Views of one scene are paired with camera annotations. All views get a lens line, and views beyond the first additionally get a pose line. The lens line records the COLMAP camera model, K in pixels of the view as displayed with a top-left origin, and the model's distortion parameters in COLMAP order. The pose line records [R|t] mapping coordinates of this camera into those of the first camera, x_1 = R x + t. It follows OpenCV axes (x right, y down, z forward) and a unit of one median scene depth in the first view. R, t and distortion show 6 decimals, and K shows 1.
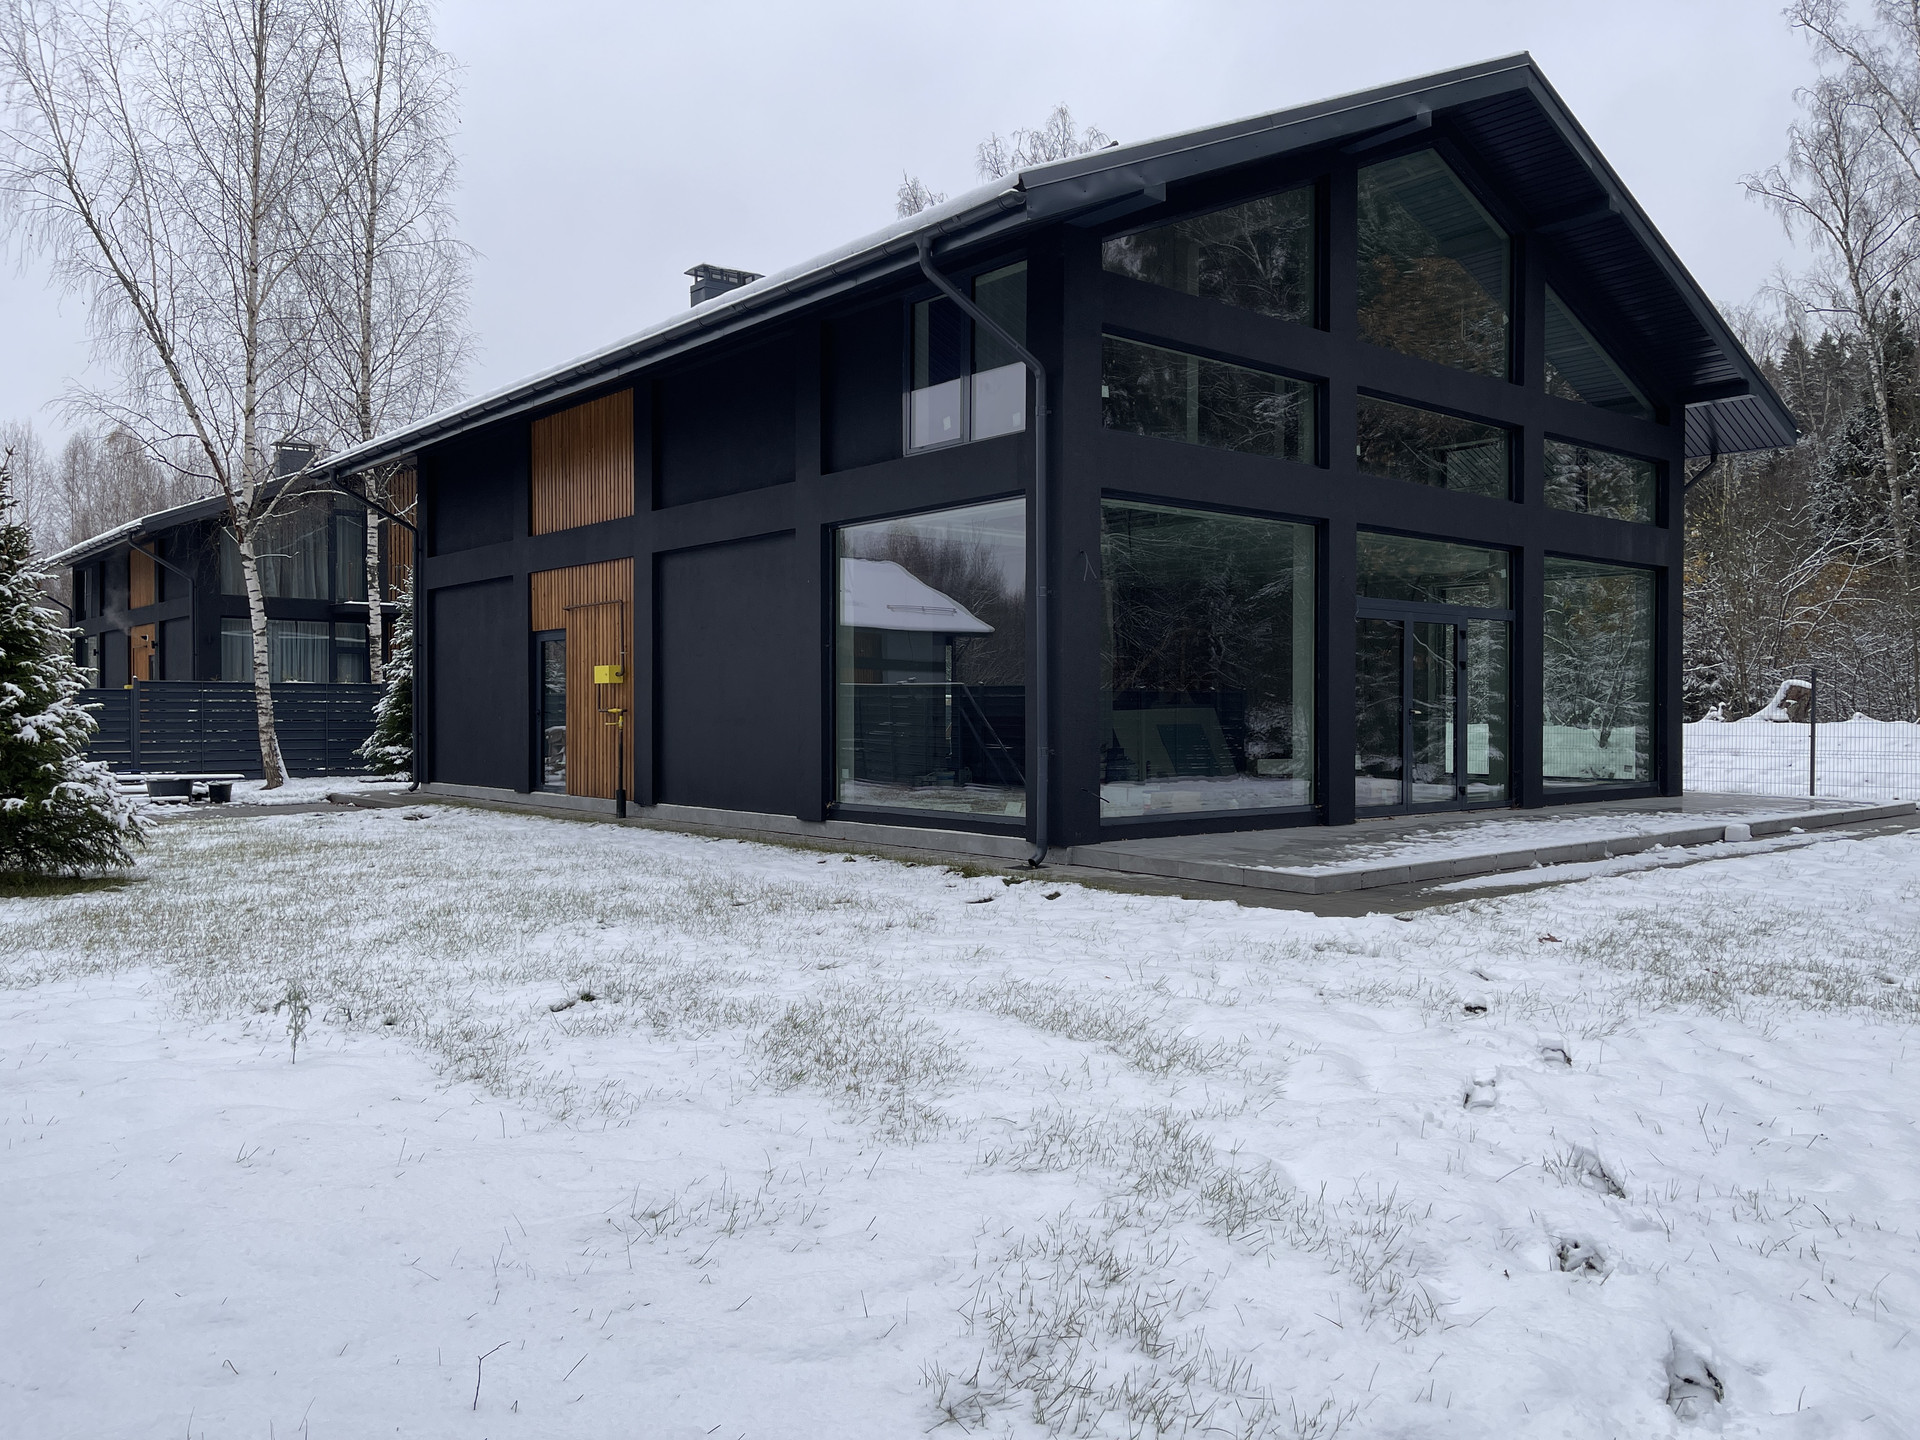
lens RADIAL K [[1479.2, 0, 960.0], [0, 1479.2, 720.0], [0, 0, 1]] dist [0.003808, 0.001495]
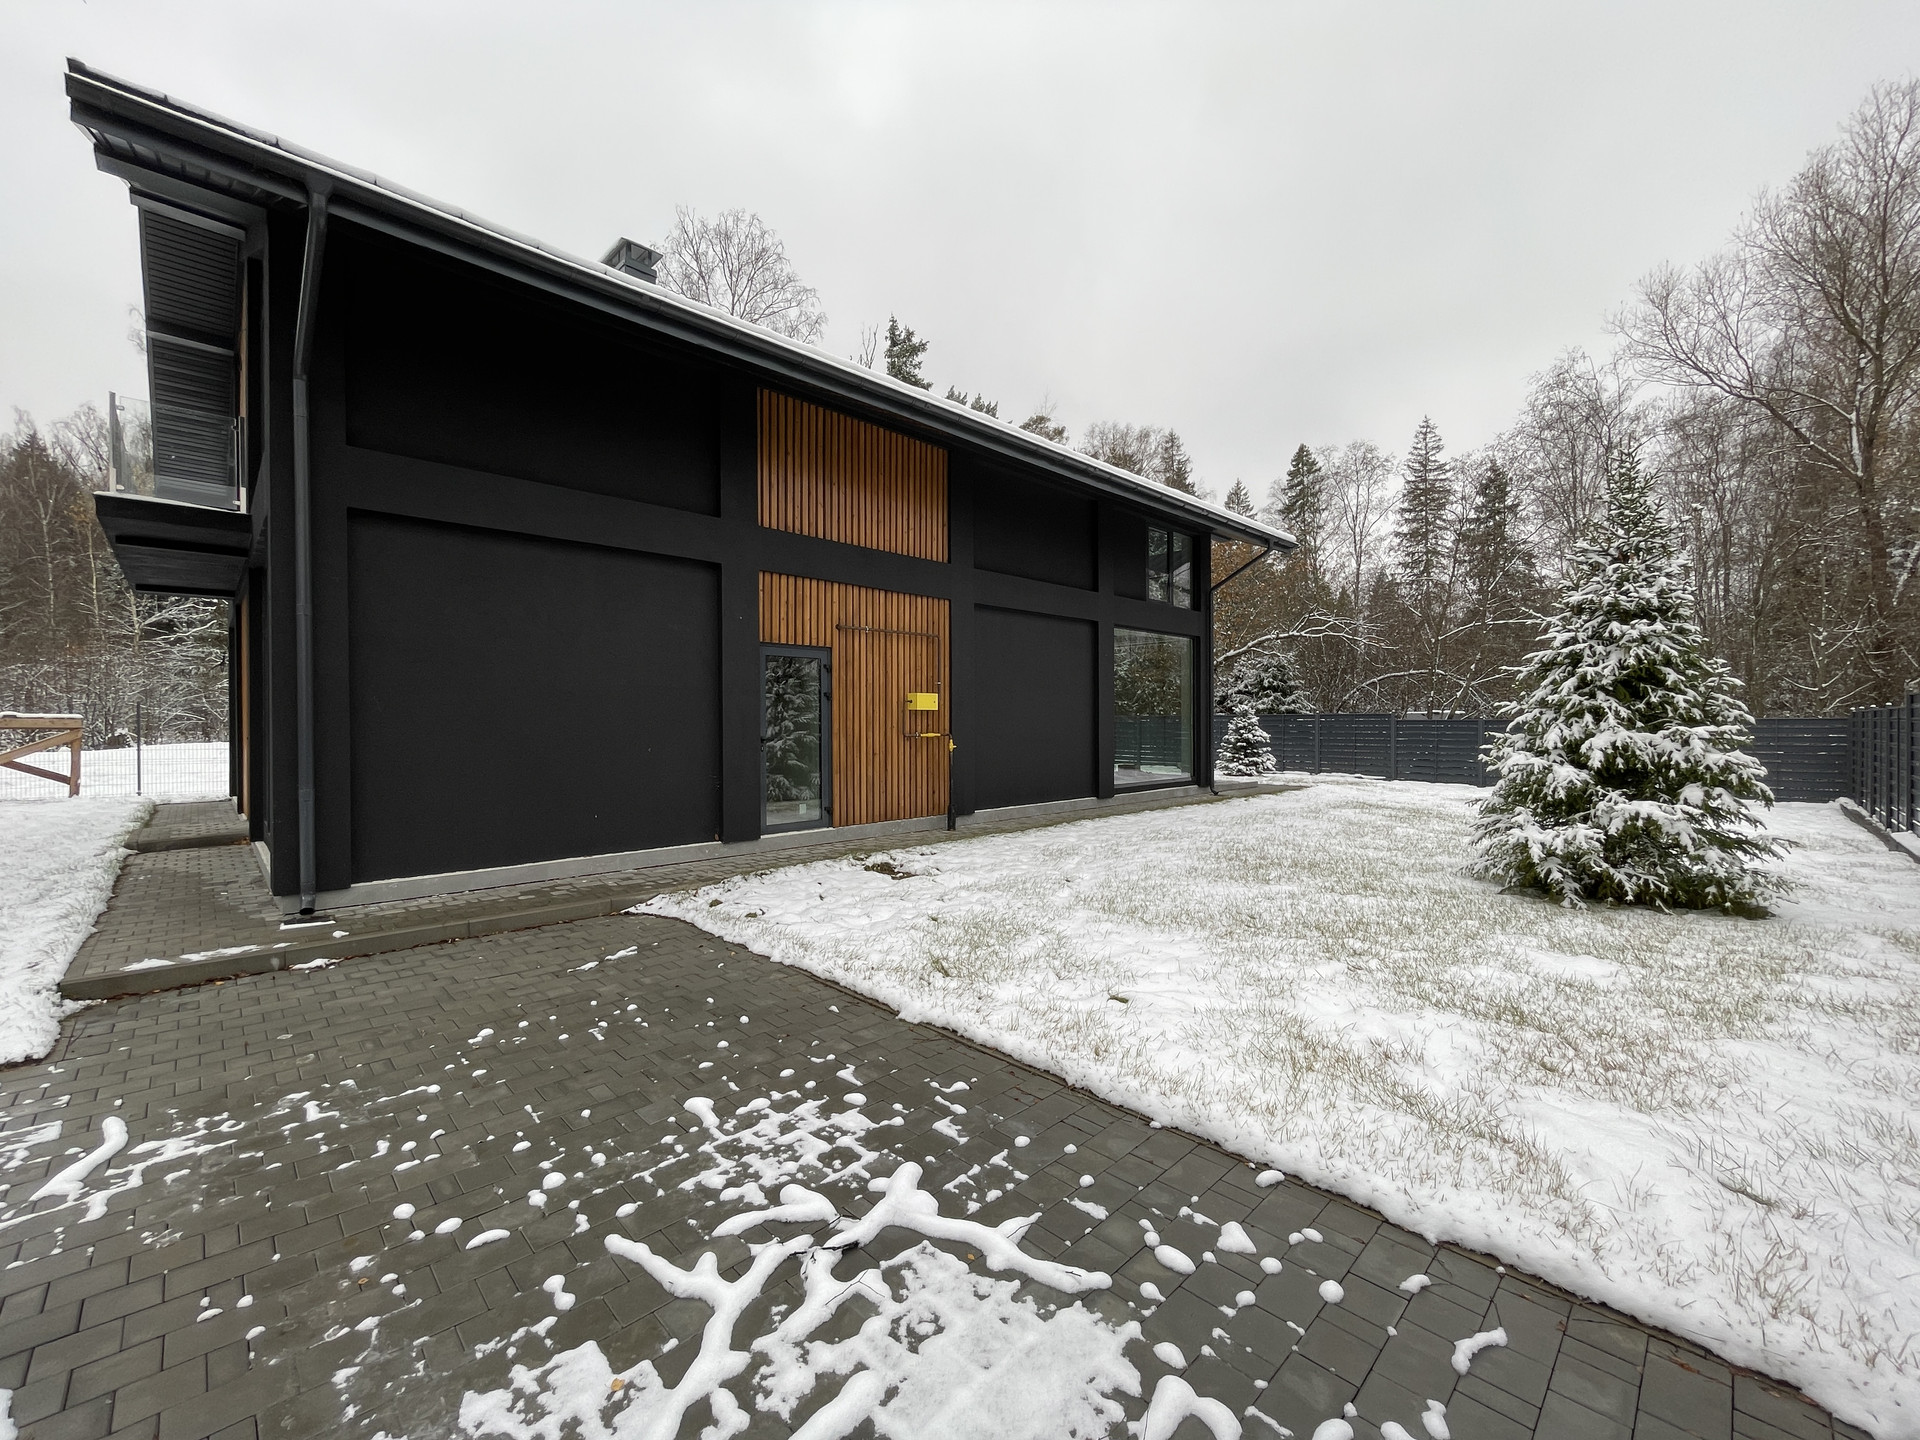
lens RADIAL K [[776.3, 0, 959.7], [0, 776.3, 727.7], [0, 0, 1]] dist [0.000208, -0.000042]
pose [[-0.088149, -0.007893, 0.996076, -0.897293], [0.011926, 0.999889, 0.008979, -0.019400], [-0.996036, 0.012671, -0.088045, 1.150107]]
